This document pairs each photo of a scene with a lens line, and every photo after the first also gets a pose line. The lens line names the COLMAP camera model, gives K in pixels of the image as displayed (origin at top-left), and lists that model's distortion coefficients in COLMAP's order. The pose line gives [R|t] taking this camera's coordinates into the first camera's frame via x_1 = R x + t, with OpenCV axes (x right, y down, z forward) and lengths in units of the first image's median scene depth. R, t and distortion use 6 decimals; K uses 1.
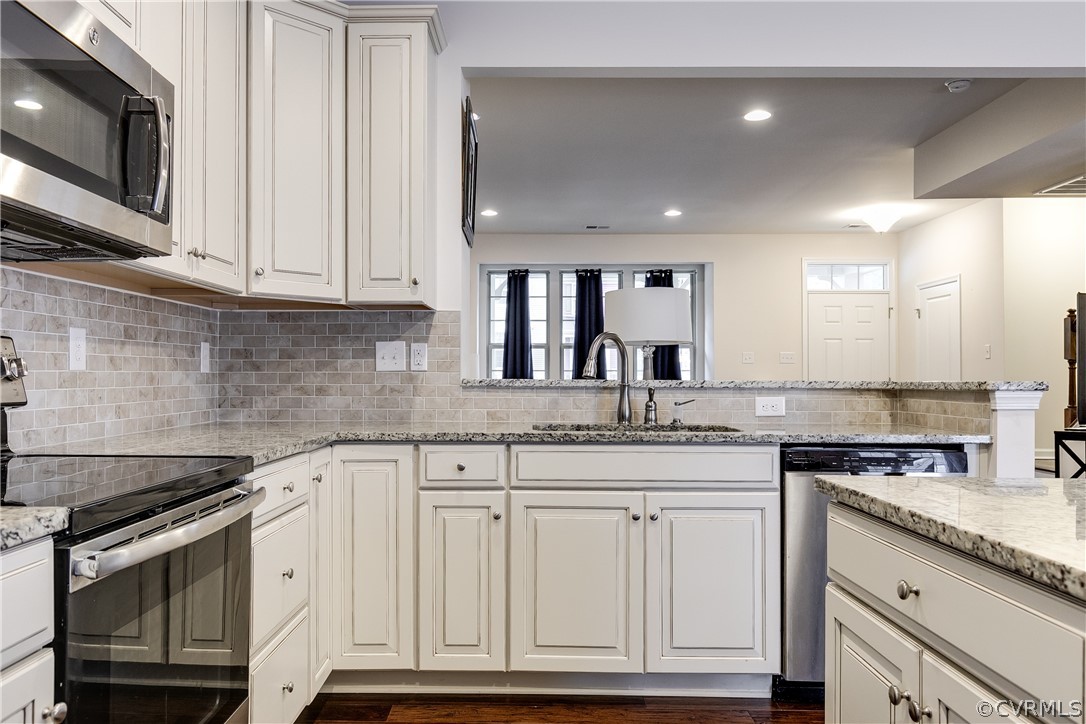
lens RADIAL K [[809.8, 0, 513.7], [0, 809.8, 364.6], [0, 0, 1]] dist [0.001740, -0.000074]
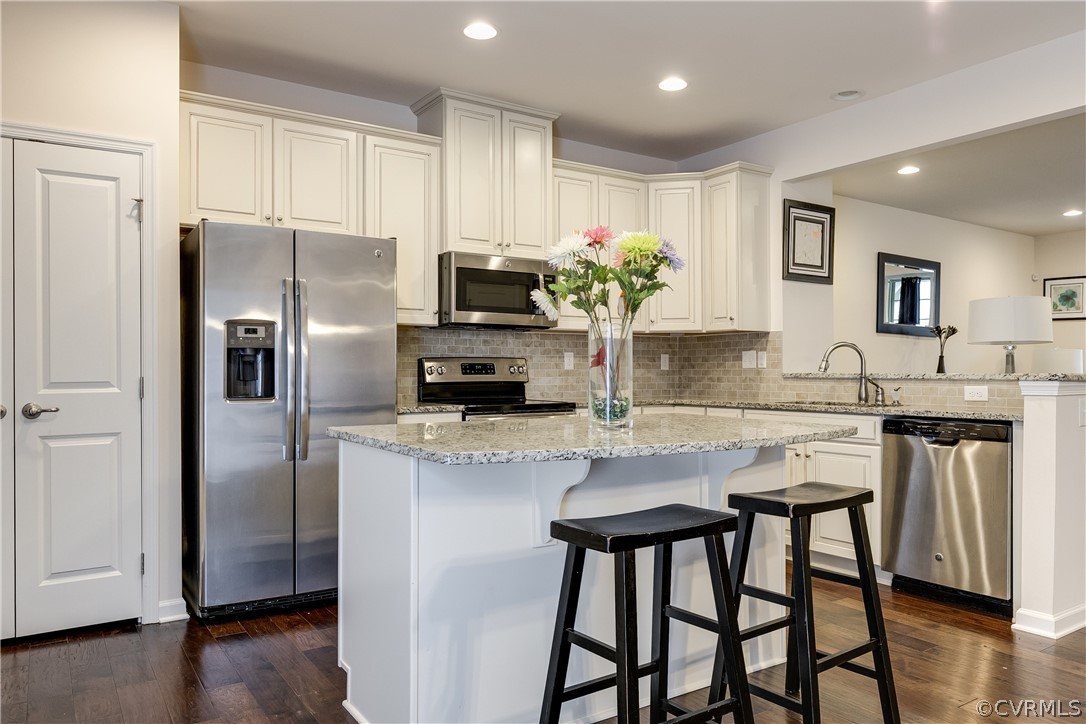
lens RADIAL K [[759.7, 0, 543.0], [0, 759.7, 362.0], [0, 0, 1]] dist [-0.001854, -0.000626]
pose [[0.567945, -0.013473, -0.822956, 0.928014], [0.014750, 0.999872, -0.006190, -0.001791], [0.822934, -0.008623, 0.568071, -0.267549]]
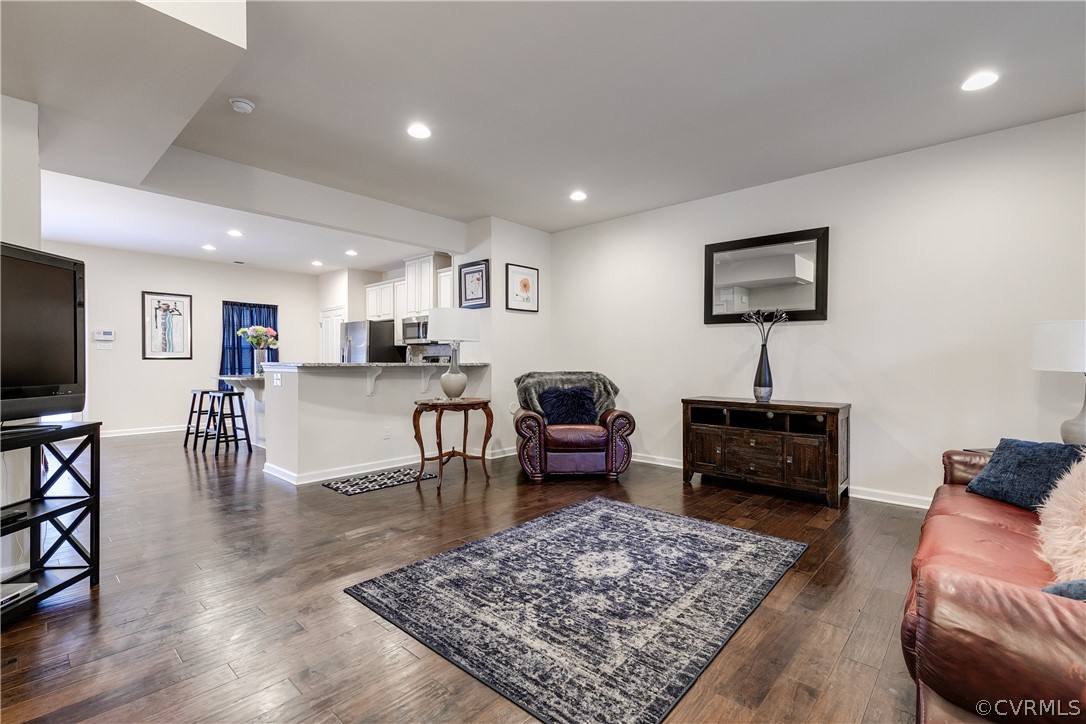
lens RADIAL K [[486.2, 0, 546.0], [0, 486.2, 366.2], [0, 0, 1]] dist [0.002755, 0.000153]
pose [[-0.656093, 0.001323, -0.754679, 1.065575], [0.006814, 0.999968, -0.004170, 0.040370], [0.754650, -0.007878, -0.656081, 2.404779]]
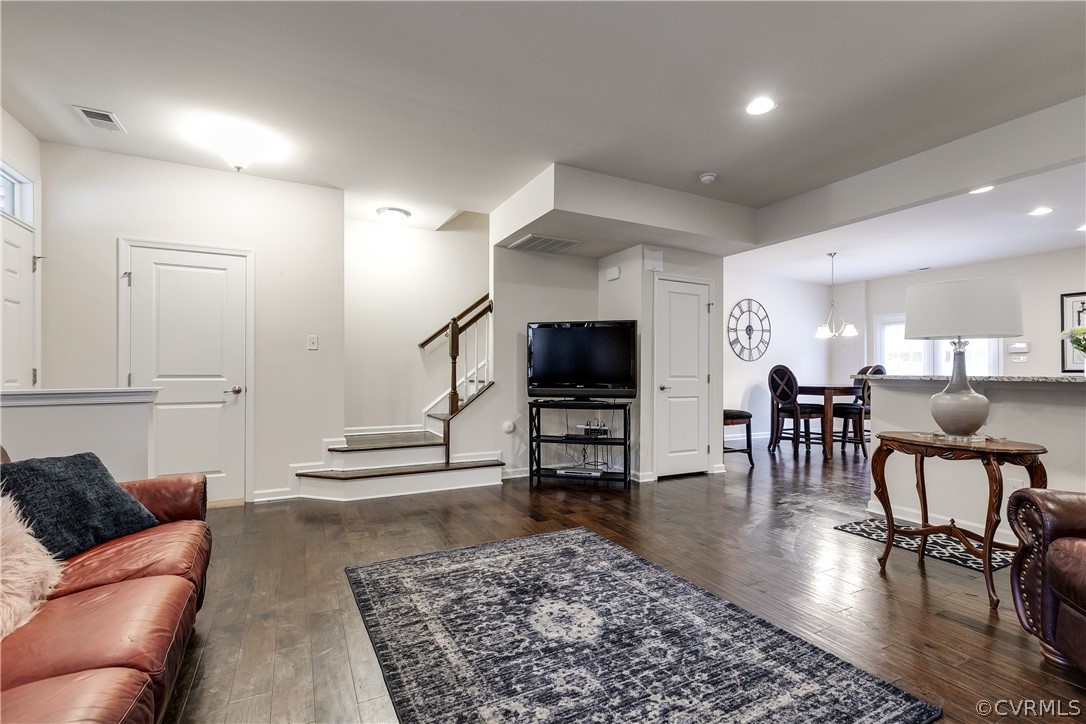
lens RADIAL K [[486.2, 0, 546.0], [0, 486.2, 366.2], [0, 0, 1]] dist [0.002755, 0.000153]
pose [[-0.478051, 0.003104, 0.878327, -0.147717], [-0.020004, 0.999696, -0.014420, 0.032621], [-0.878104, -0.024463, -0.477843, 2.291547]]
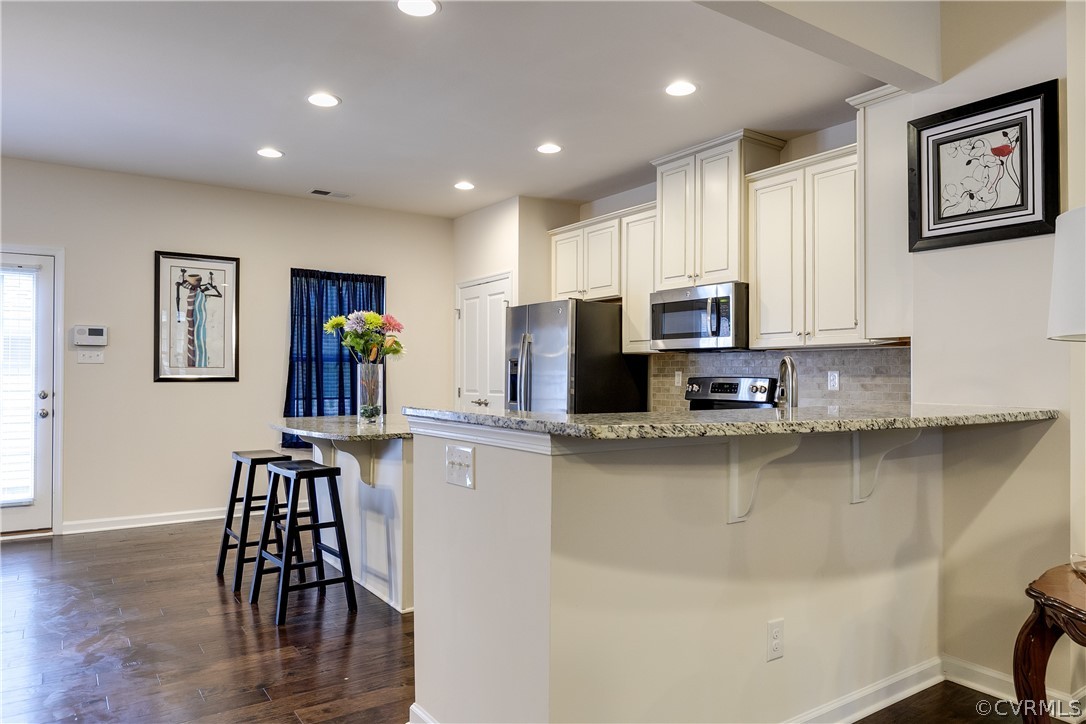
lens RADIAL K [[718.7, 0, 550.5], [0, 718.7, 368.1], [0, 0, 1]] dist [-0.002375, -0.001635]
pose [[-0.809212, -0.013308, -0.587367, 0.832021], [0.000527, 0.999727, -0.023377, -0.005680], [0.587517, -0.019226, -0.808983, 1.471821]]
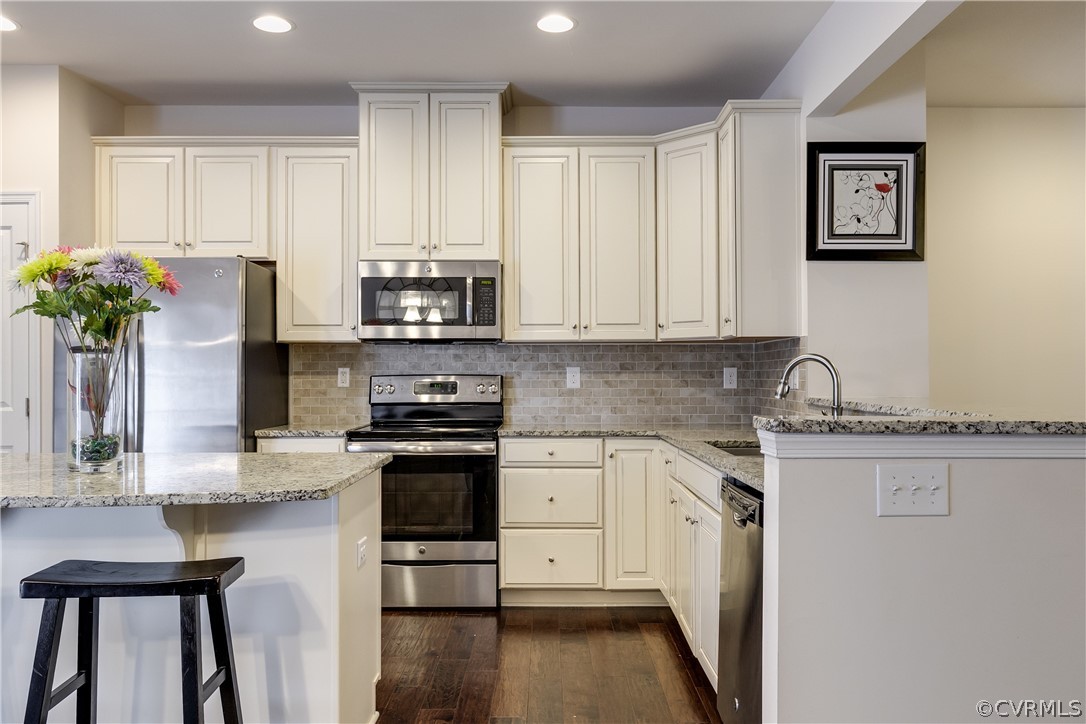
lens RADIAL K [[854.0, 0, 545.8], [0, 854.0, 367.6], [0, 0, 1]] dist [0.004657, -0.001510]
pose [[0.021928, -0.009545, -0.999714, 1.115135], [0.014896, 0.999847, -0.009220, -0.017793], [0.999649, -0.014690, 0.022067, 0.619958]]
